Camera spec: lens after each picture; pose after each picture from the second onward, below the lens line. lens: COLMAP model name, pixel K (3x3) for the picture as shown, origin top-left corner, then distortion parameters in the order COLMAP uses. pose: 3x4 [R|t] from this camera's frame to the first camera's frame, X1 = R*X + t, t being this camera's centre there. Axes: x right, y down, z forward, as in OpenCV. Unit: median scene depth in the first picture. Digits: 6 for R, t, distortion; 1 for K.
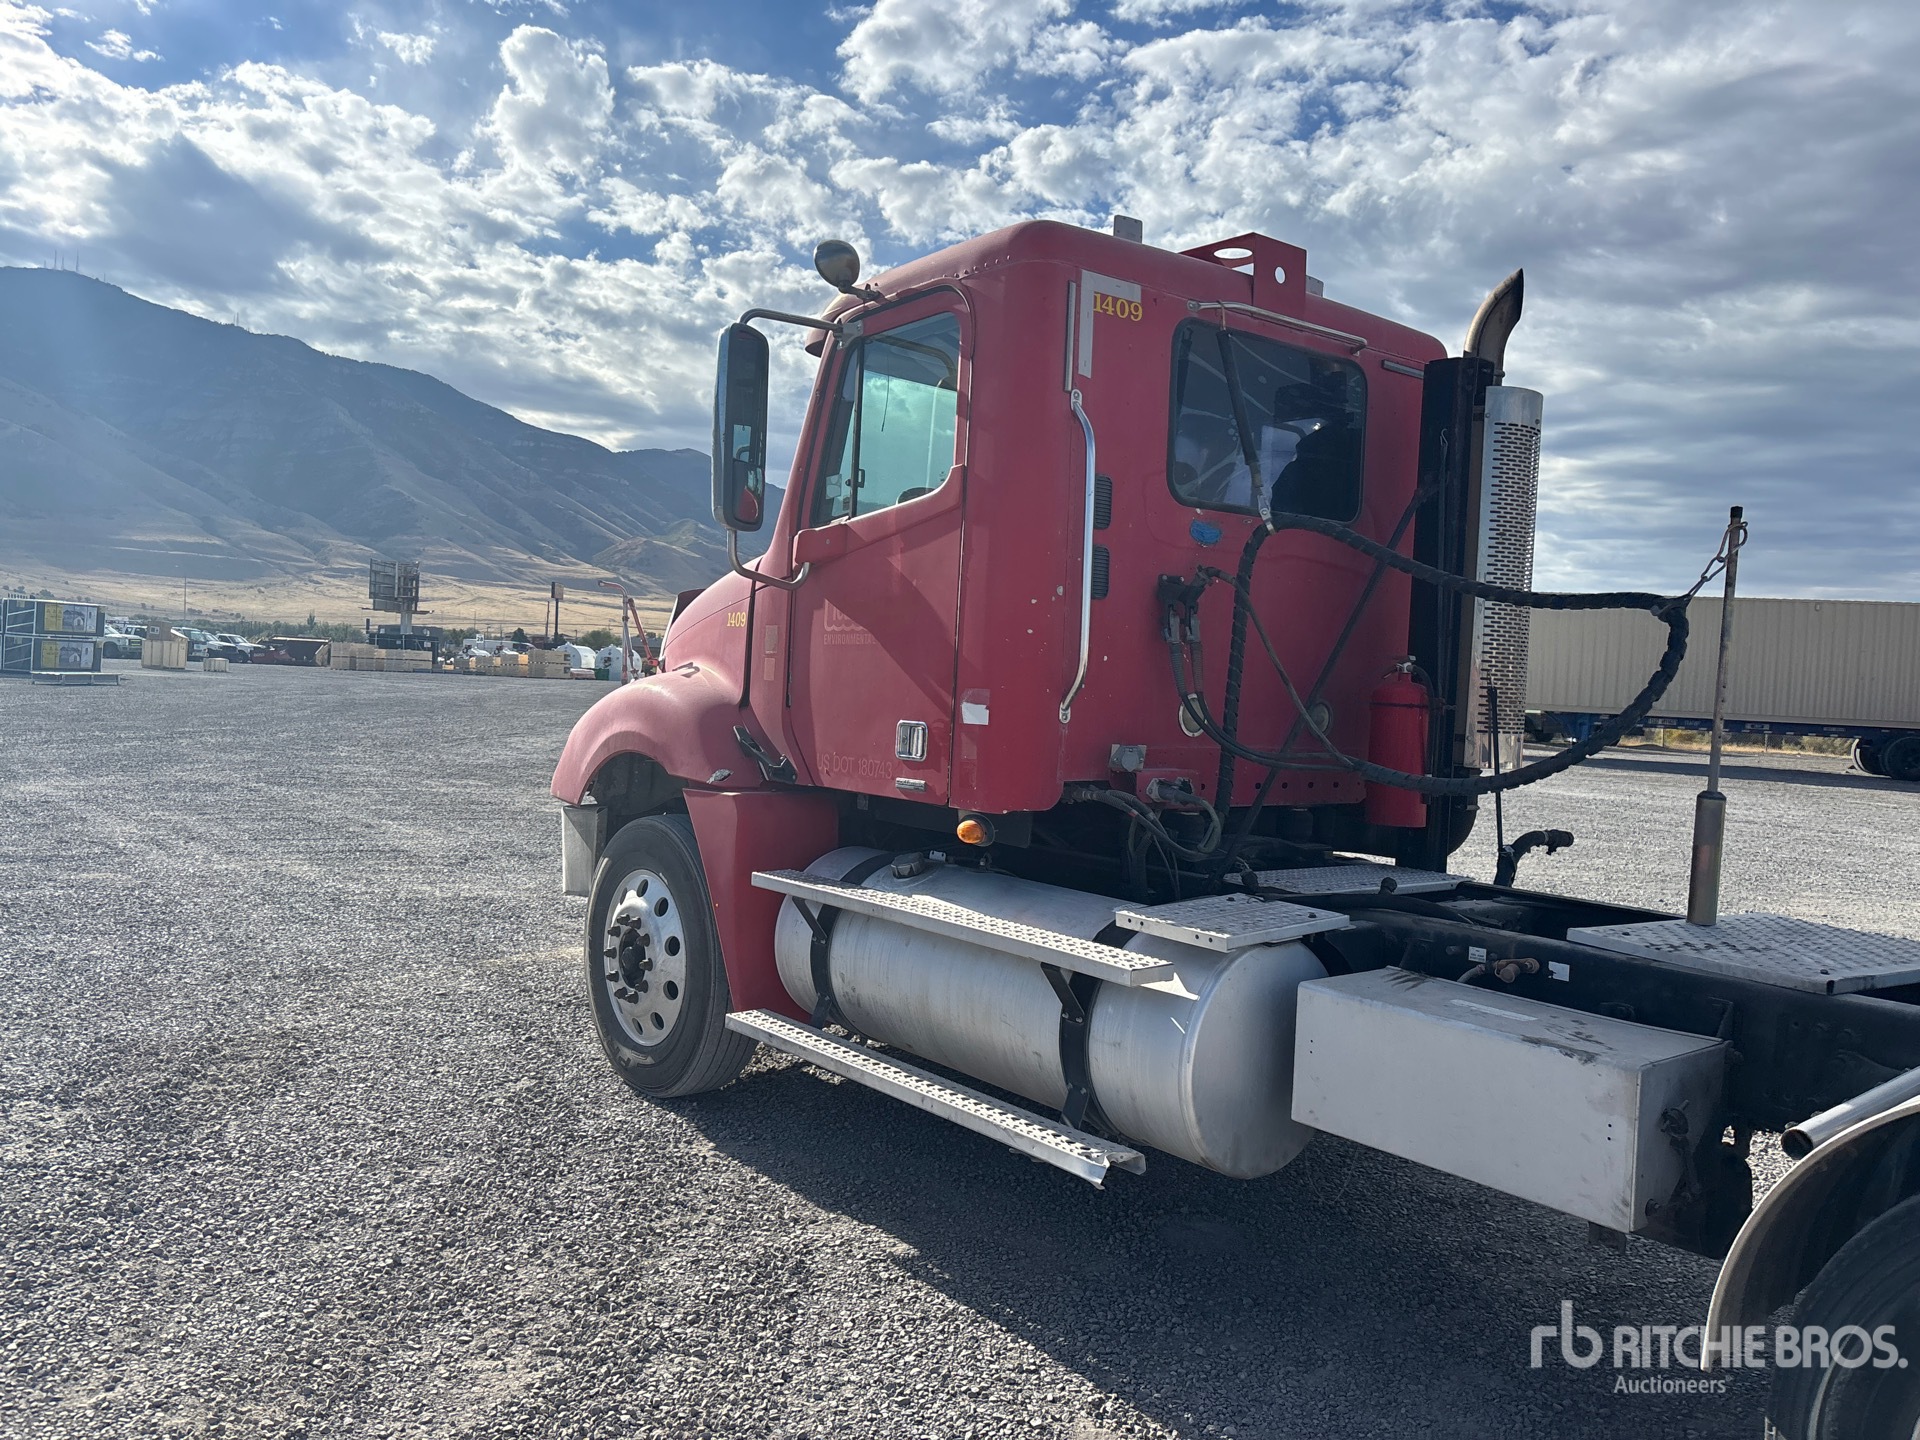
lens RADIAL K [[1491.1, 0, 929.0], [0, 1491.1, 656.9], [0, 0, 1]] dist [0.083839, -0.033122]
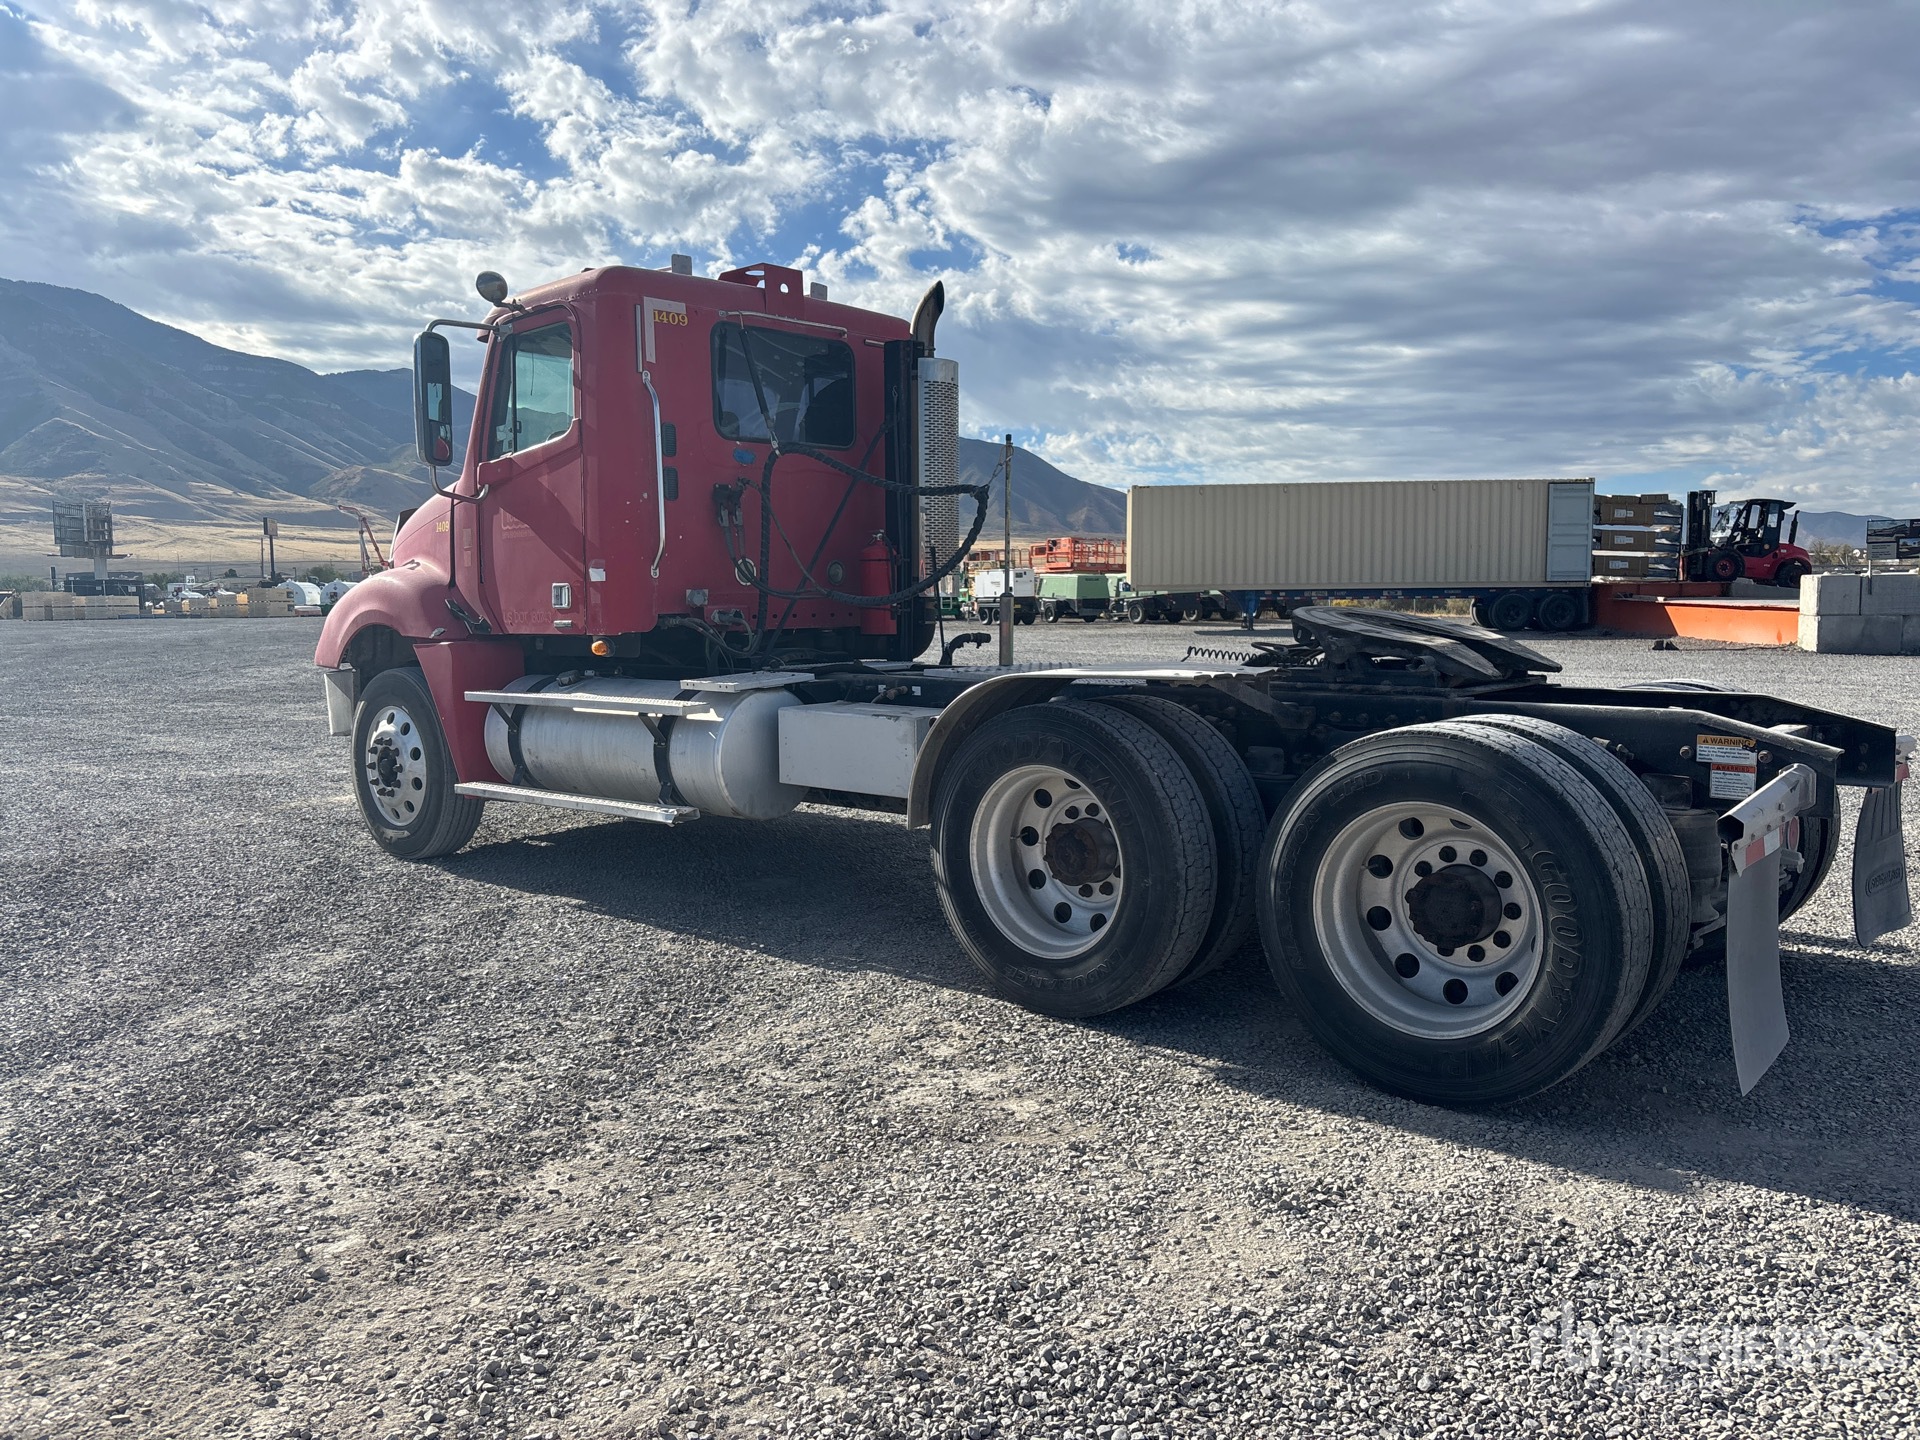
lens RADIAL K [[1487.2, 0, 968.9], [0, 1487.2, 683.3], [0, 0, 1]] dist [0.003922, 0.011510]
pose [[0.980248, -0.065859, 0.186483, 0.096603], [0.051445, 0.995376, 0.081113, 0.037090], [-0.190963, -0.069918, 0.979104, -0.547652]]
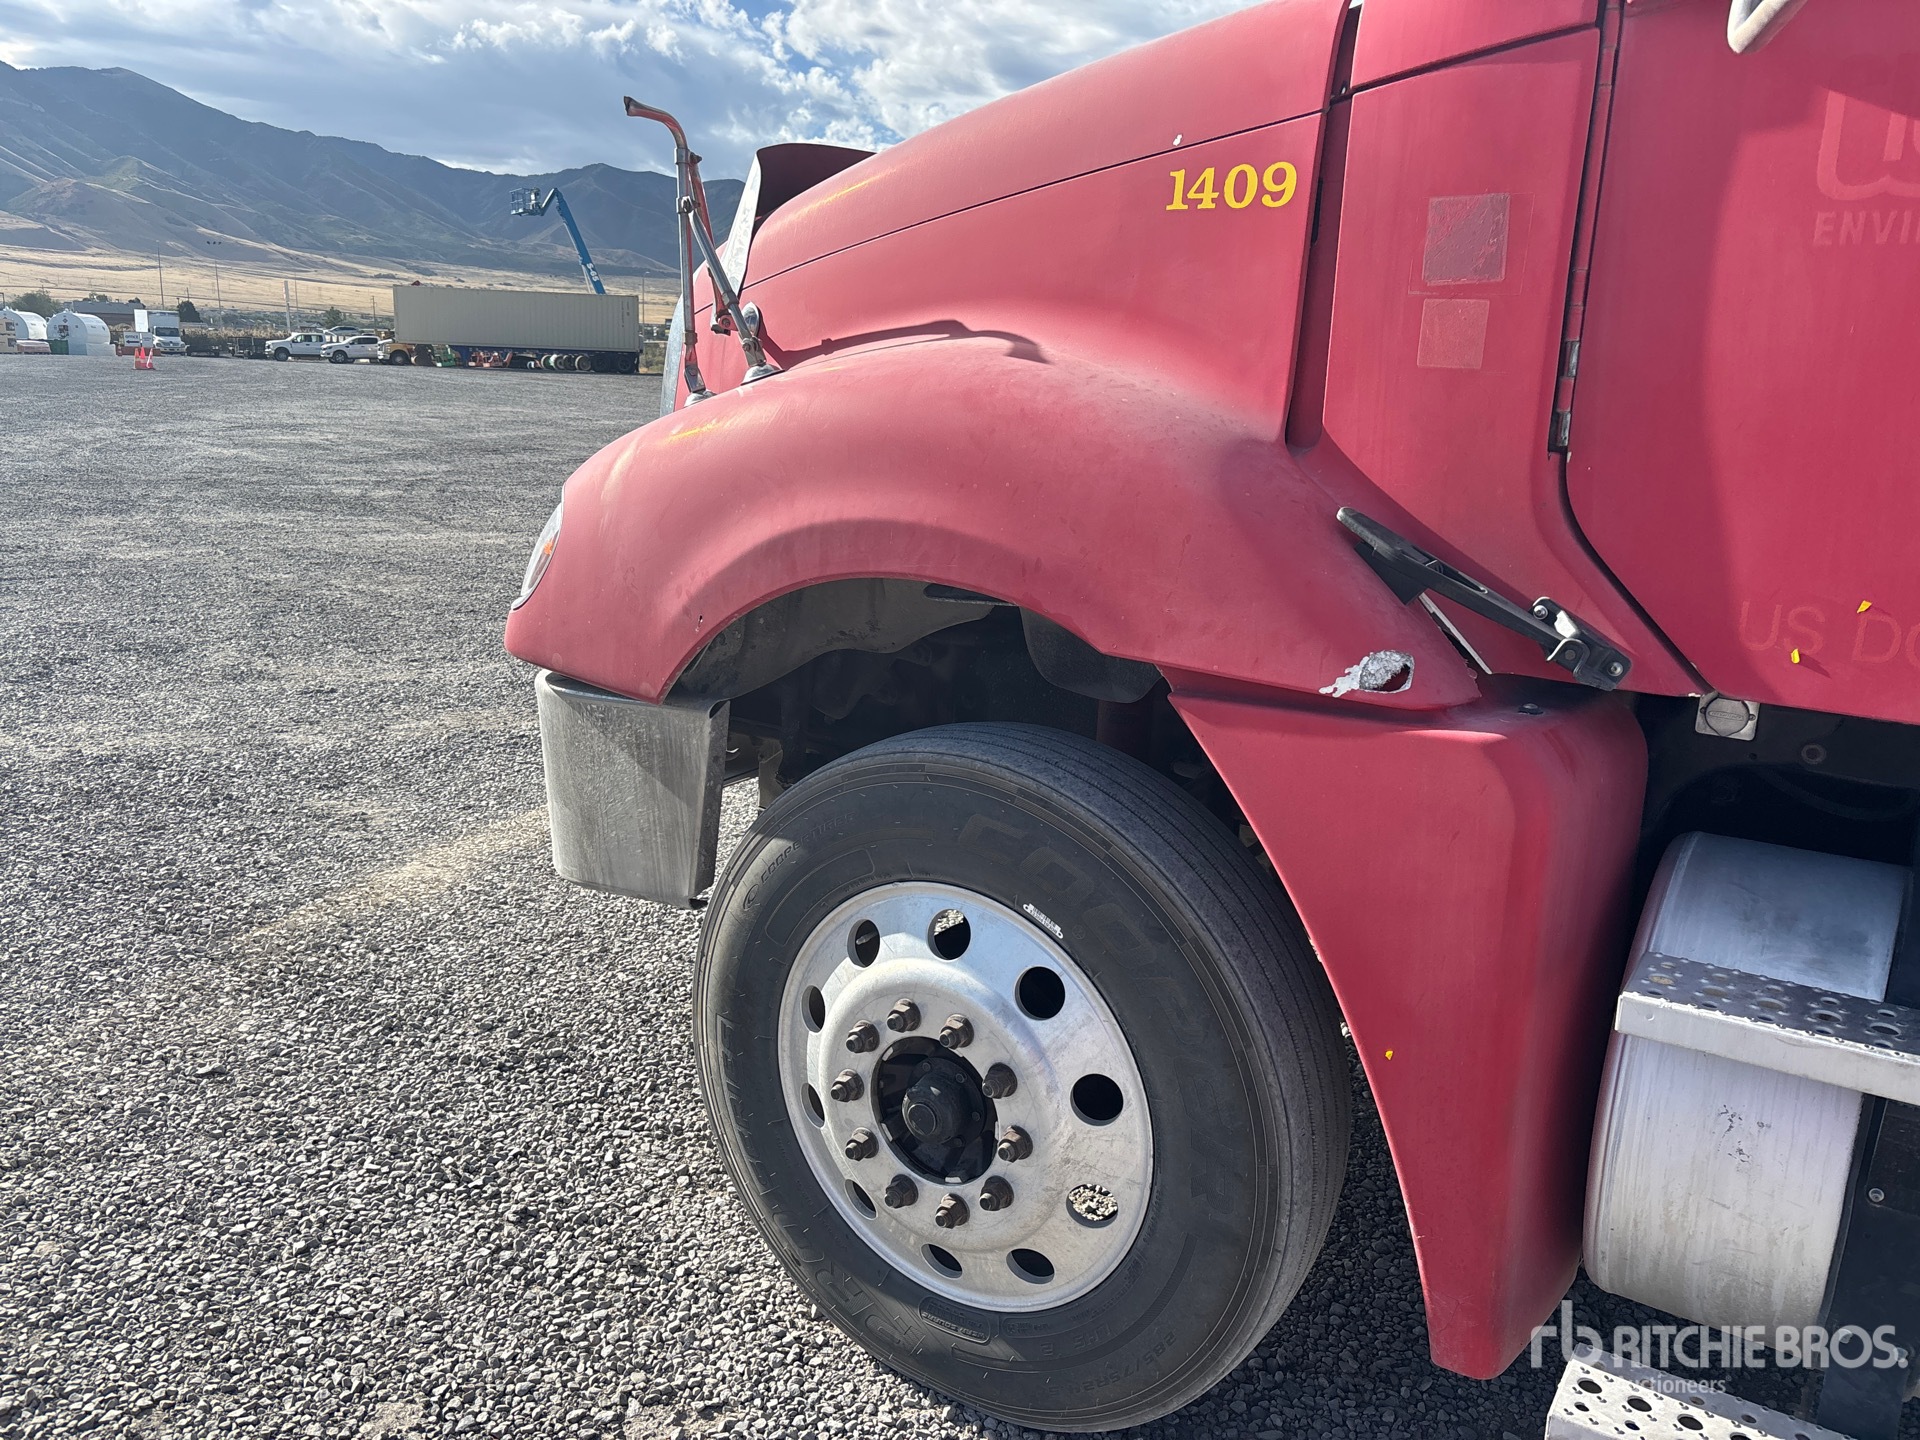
lens RADIAL K [[1496.9, 0, 963.3], [0, 1496.9, 707.8], [0, 0, 1]] dist [0.044873, -0.058138]
pose [[0.949054, -0.077968, 0.305315, -0.329086], [0.000656, 0.969392, 0.245516, 0.006950], [-0.315113, -0.232808, 0.920057, 0.733565]]
